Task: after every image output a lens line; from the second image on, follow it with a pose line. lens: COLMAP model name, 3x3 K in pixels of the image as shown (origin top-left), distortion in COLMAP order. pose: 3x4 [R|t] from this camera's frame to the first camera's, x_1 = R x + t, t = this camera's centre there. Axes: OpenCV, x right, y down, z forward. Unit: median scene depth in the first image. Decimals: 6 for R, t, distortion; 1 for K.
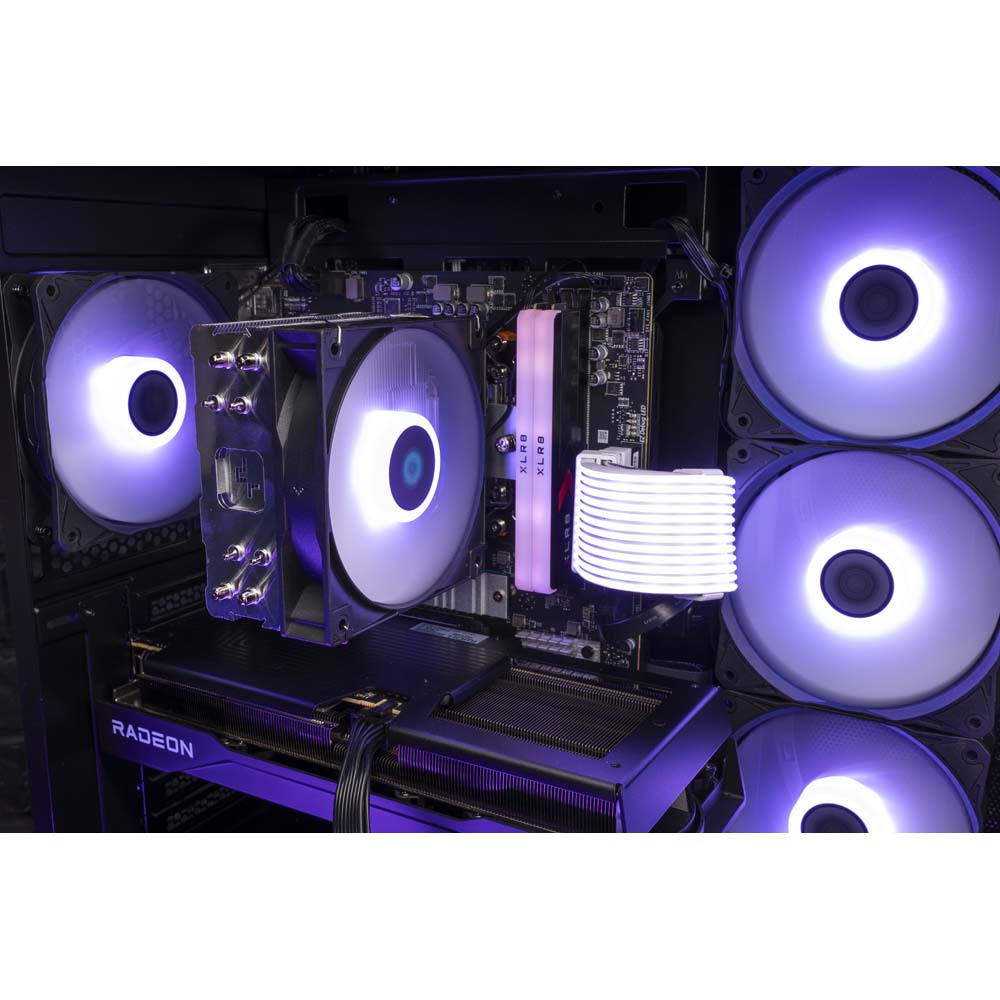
lens RADIAL K [[1069.4, 0, 475.8], [0, 1069.4, 513.6], [0, 0, 1]] dist [0.012818, 0.017601]
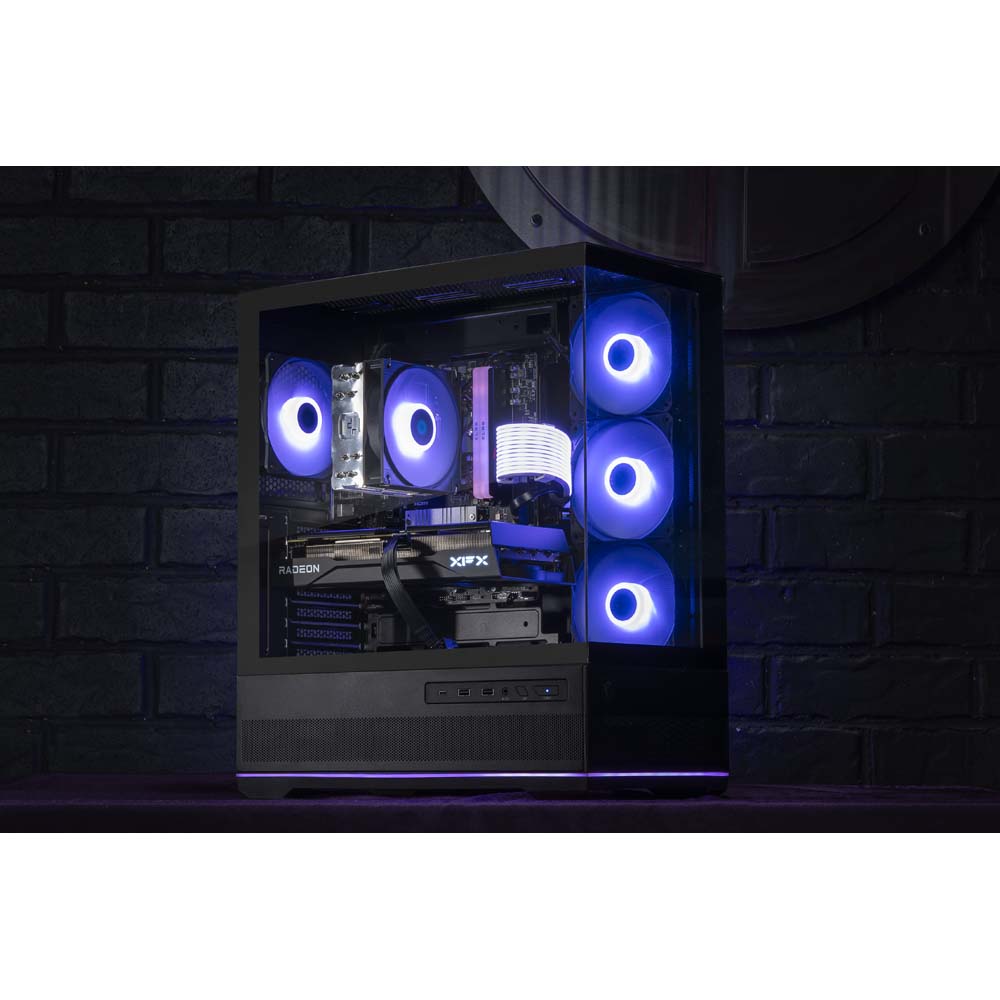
lens RADIAL K [[2820.4, 0, 500.2], [0, 2820.4, 500.7], [0, 0, 1]] dist [-0.647860, -0.067767]
pose [[0.992260, -0.013230, -0.123468, 0.762225], [-0.027938, 0.945030, -0.325788, 1.854638], [0.120991, 0.326716, 0.937346, -4.119775]]
